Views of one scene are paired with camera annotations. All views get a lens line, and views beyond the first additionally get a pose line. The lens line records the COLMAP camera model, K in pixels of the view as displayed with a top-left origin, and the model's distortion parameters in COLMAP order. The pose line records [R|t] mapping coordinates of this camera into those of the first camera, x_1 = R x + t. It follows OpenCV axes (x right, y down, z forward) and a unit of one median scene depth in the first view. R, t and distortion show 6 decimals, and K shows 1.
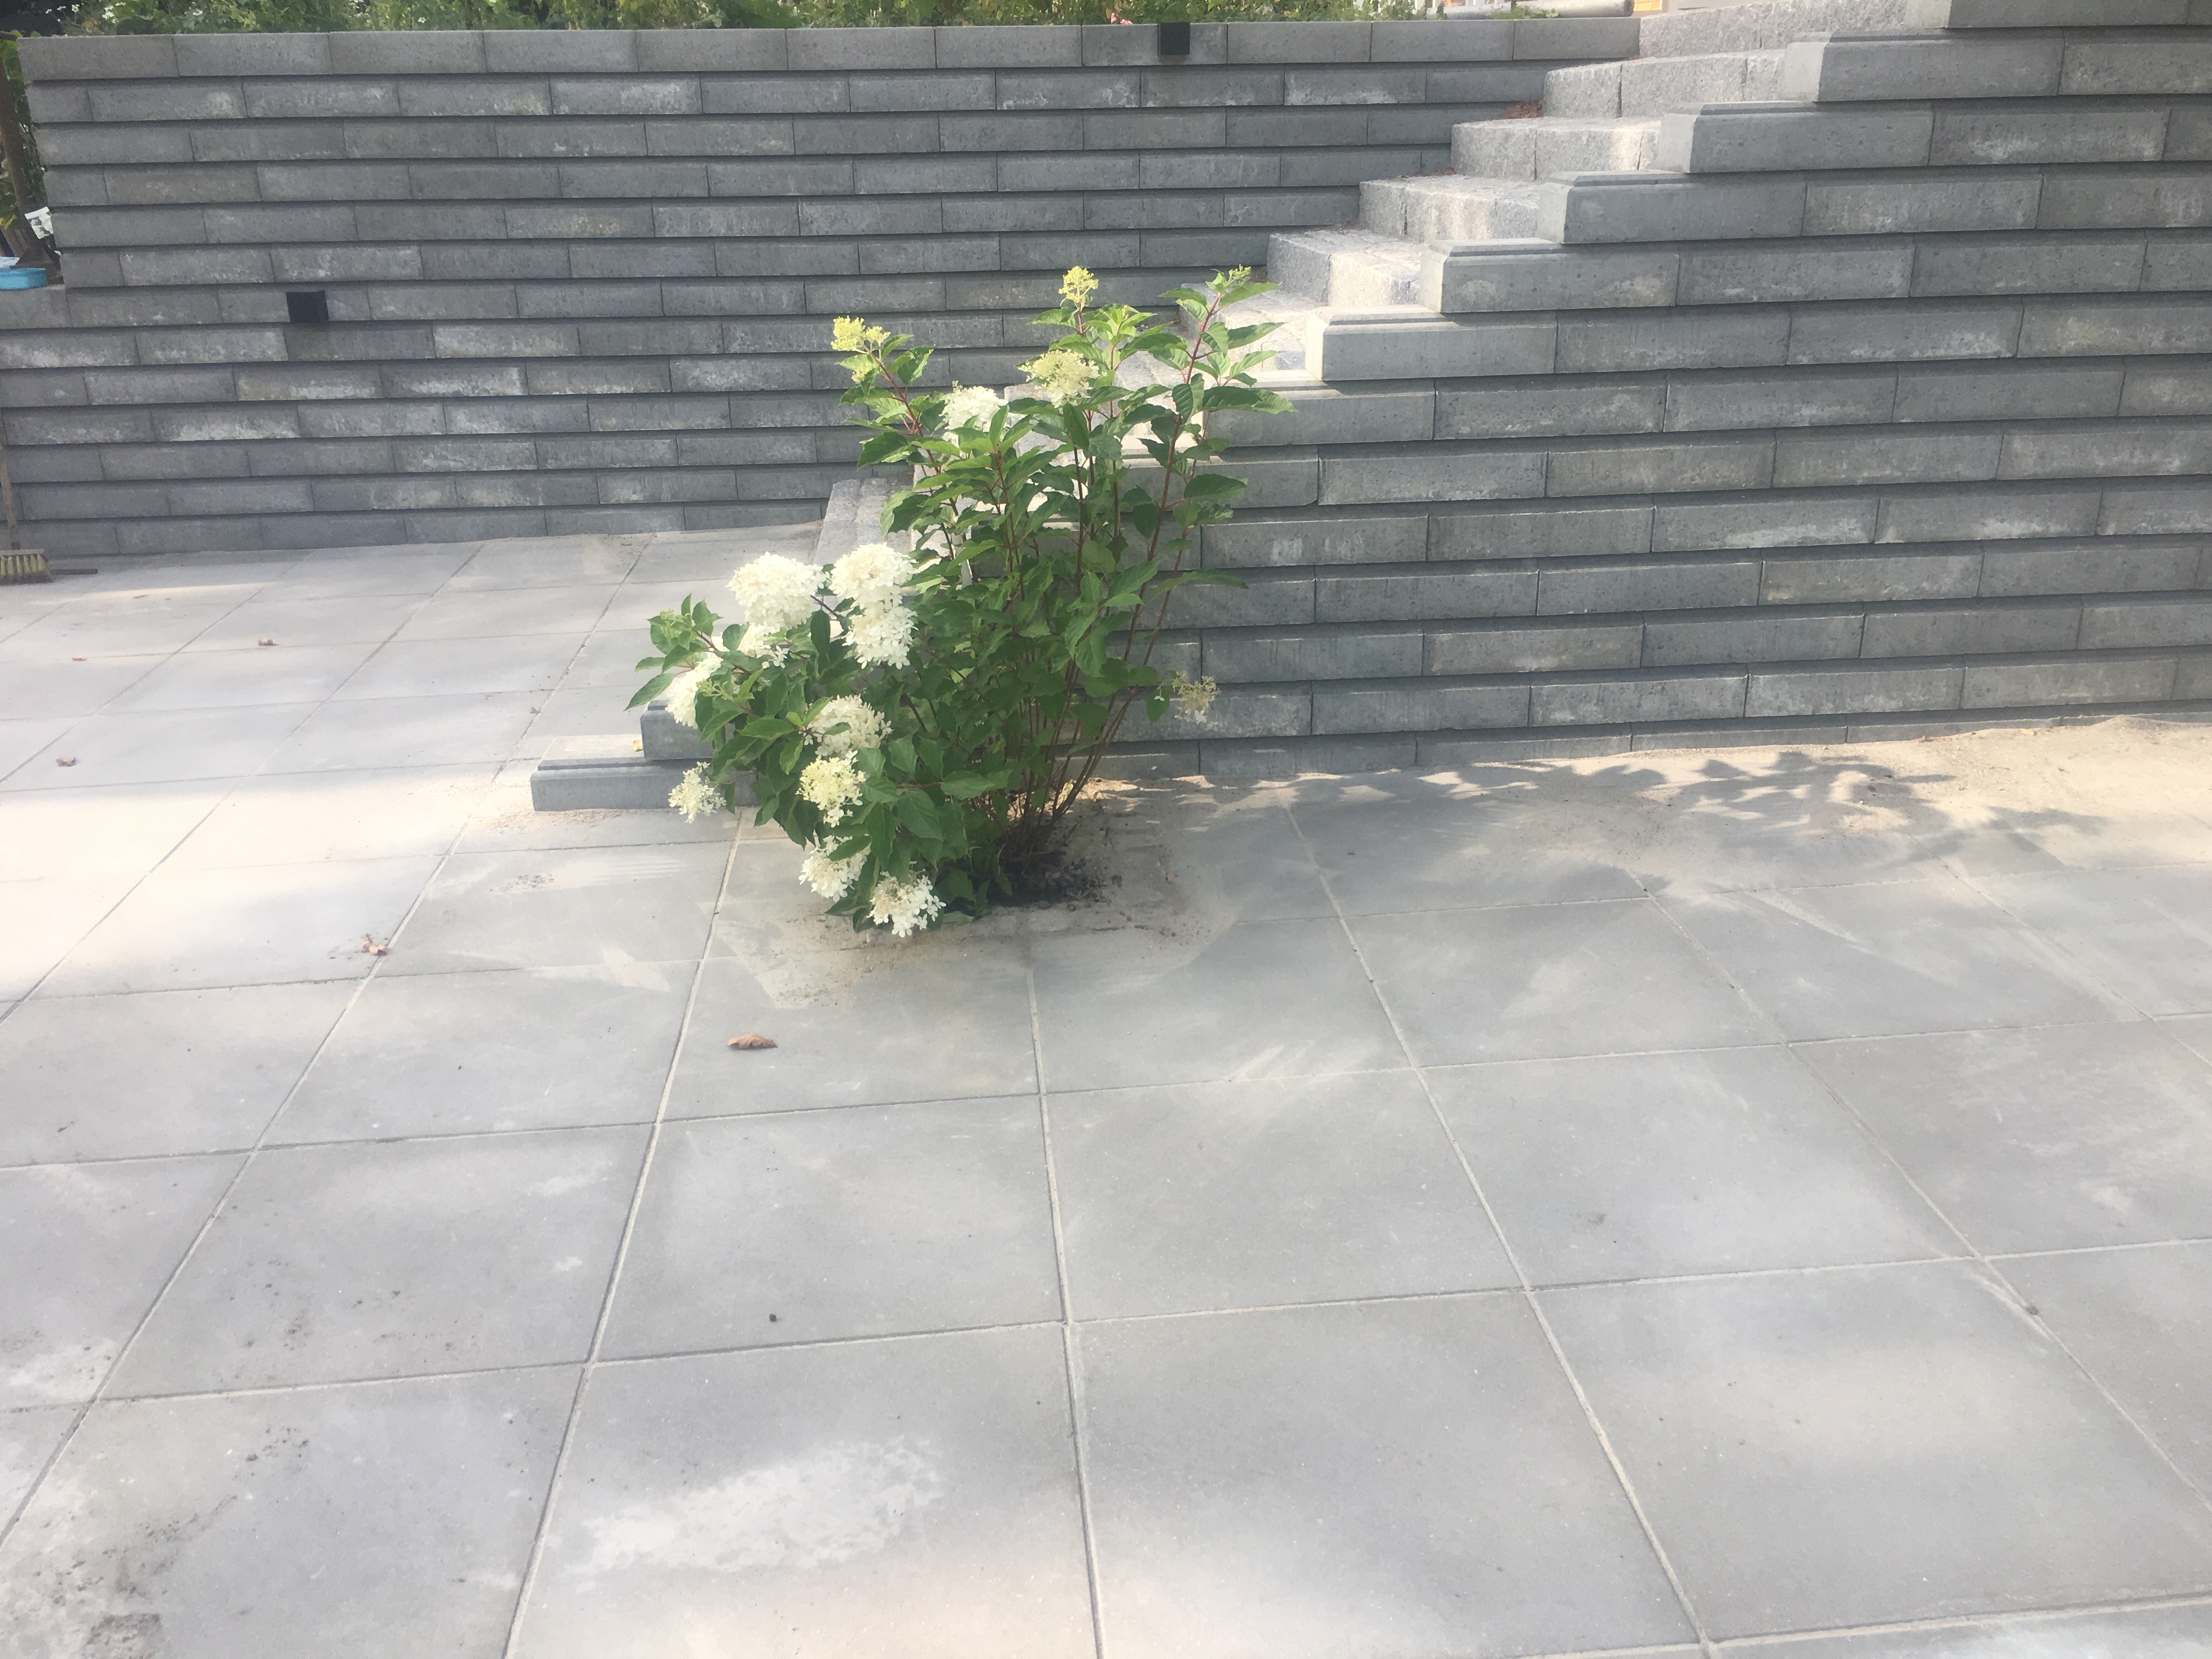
lens RADIAL K [[1890.0, 0, 1106.0], [0, 1890.0, 829.5], [0, 0, 1]] dist [0.067940, -0.087644]
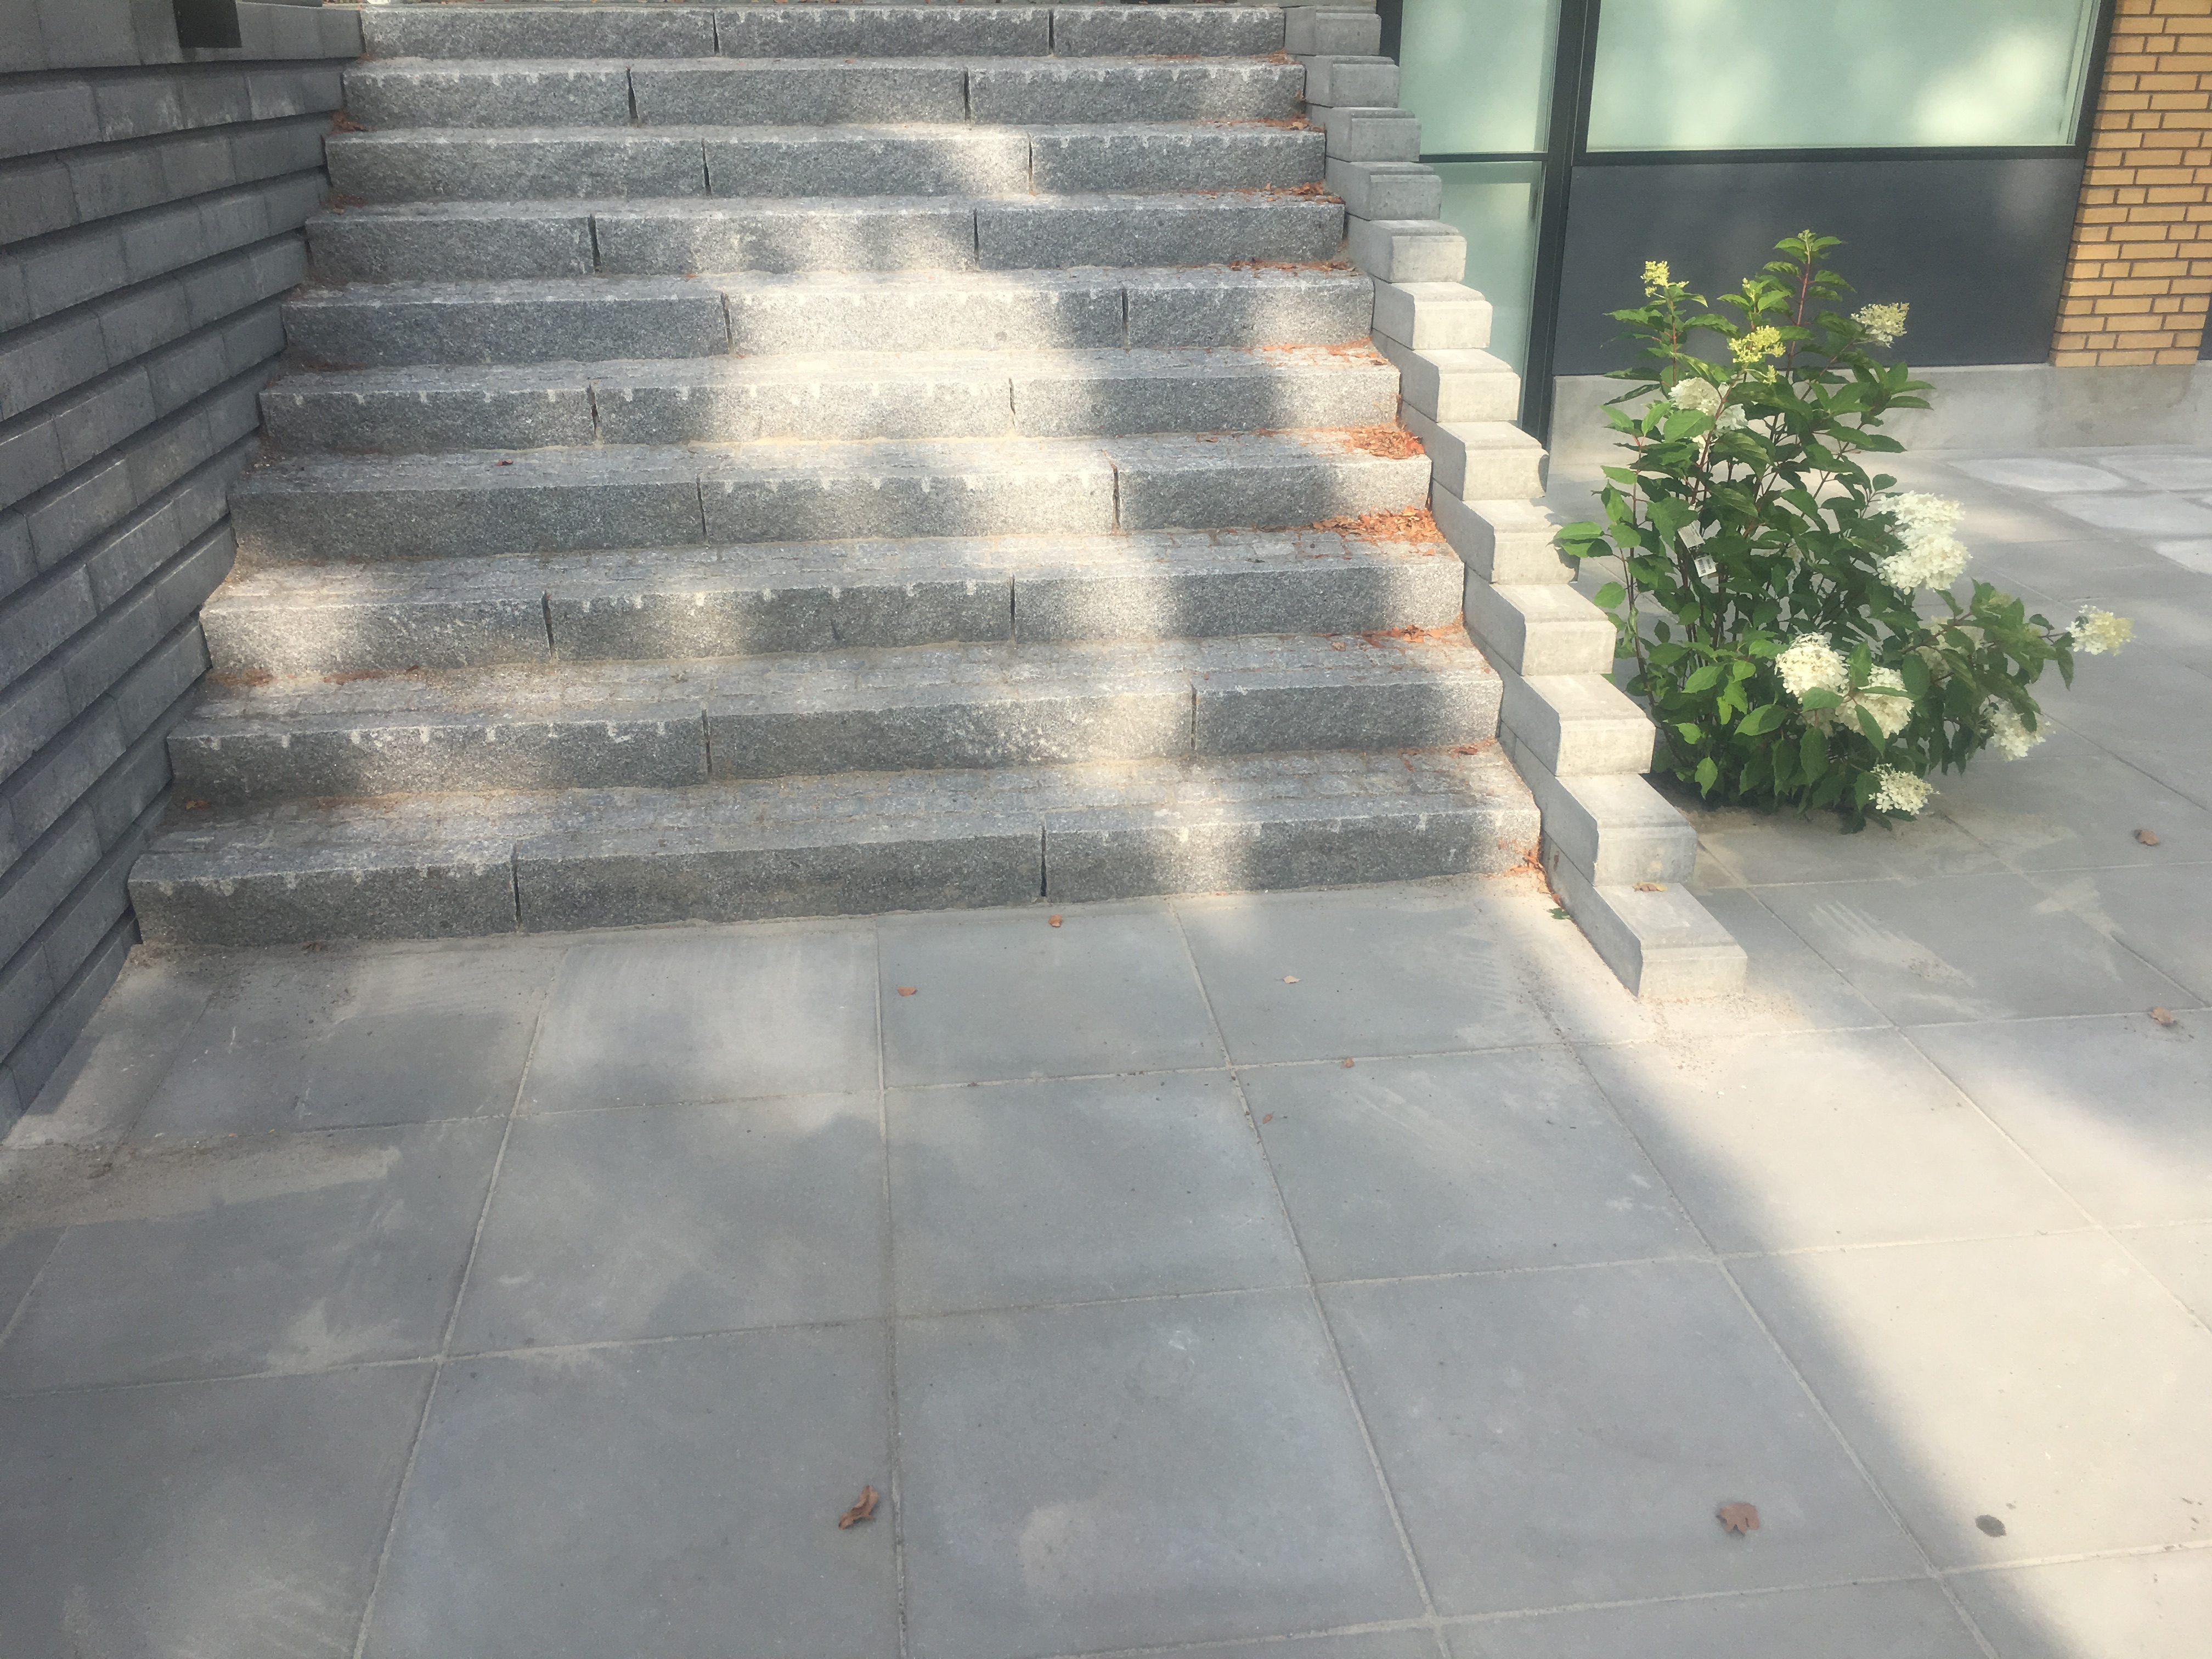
lens RADIAL K [[1890.0, 0, 1106.0], [0, 1890.0, 829.5], [0, 0, 1]] dist [0.067940, -0.087644]
pose [[-0.037859, -0.377416, 0.925270, -0.969725], [0.374559, 0.853068, 0.363291, -0.448793], [-0.926430, 0.360322, 0.109068, 1.071795]]
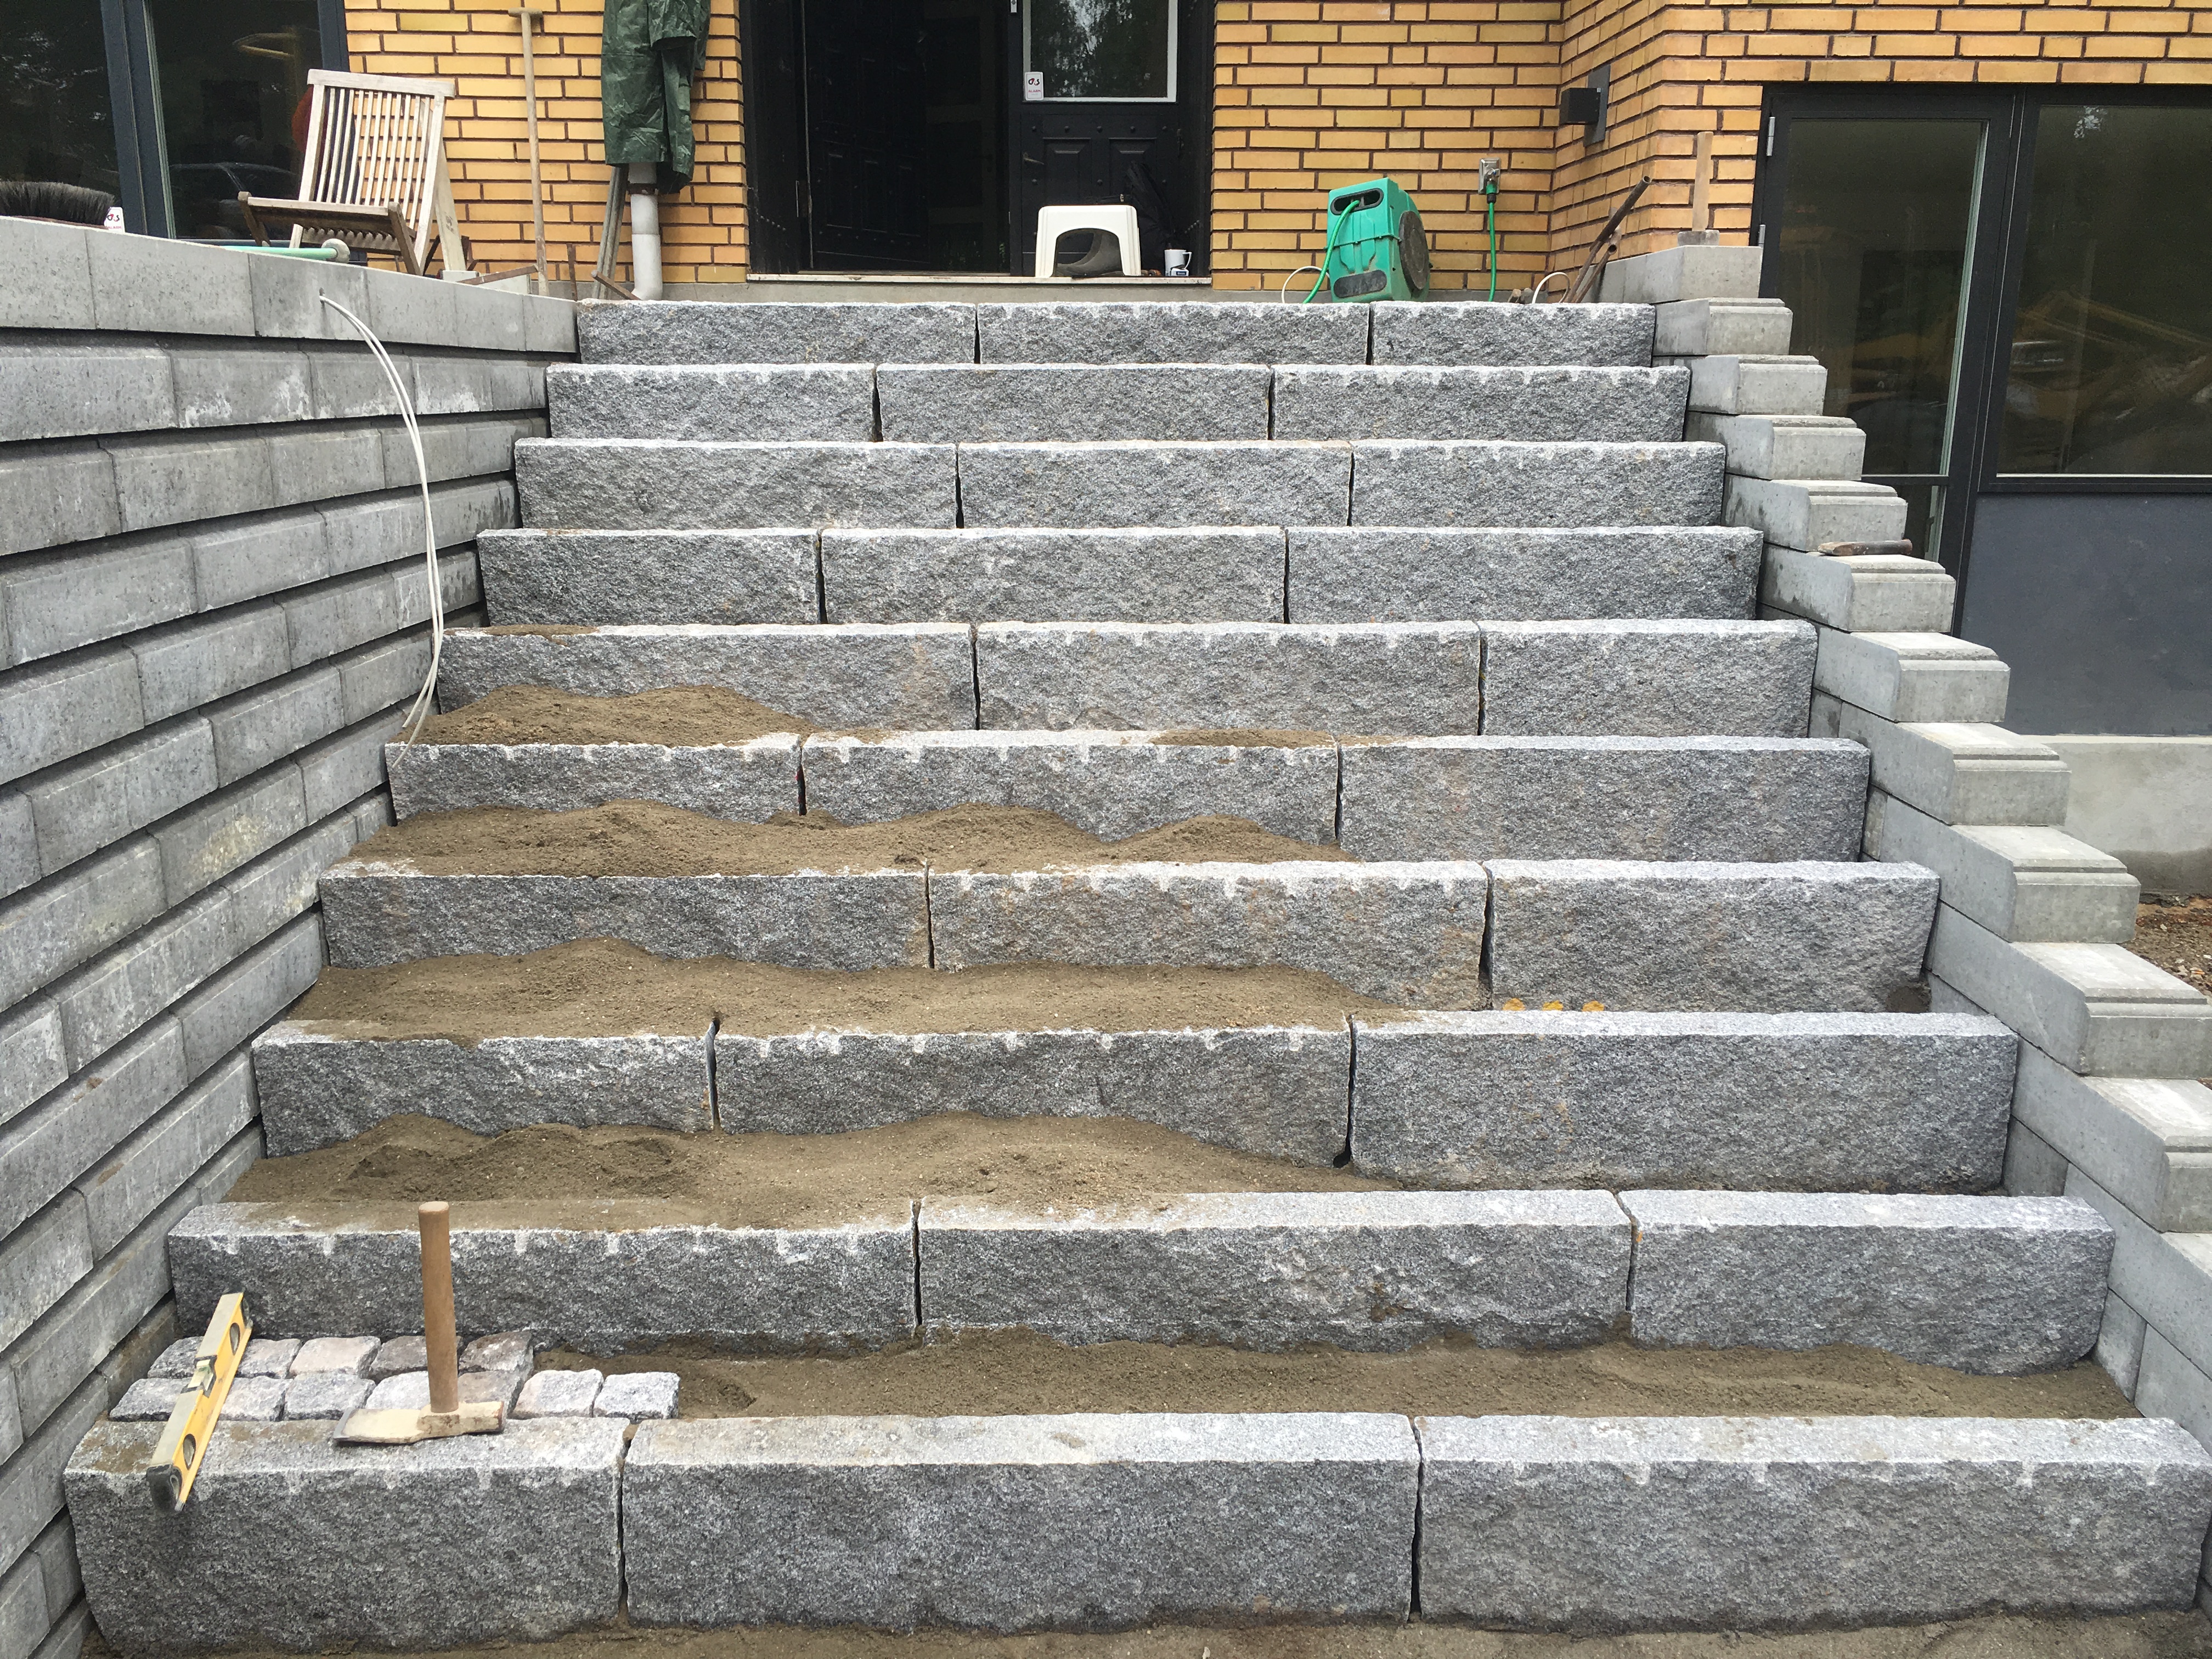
lens RADIAL K [[1890.0, 0, 1106.0], [0, 1890.0, 829.5], [0, 0, 1]] dist [0.067940, -0.087644]
pose [[0.071659, -0.225517, 0.971600, -0.787294], [0.366677, 0.911849, 0.184605, -0.449531], [-0.927584, 0.343035, 0.148034, 1.109899]]
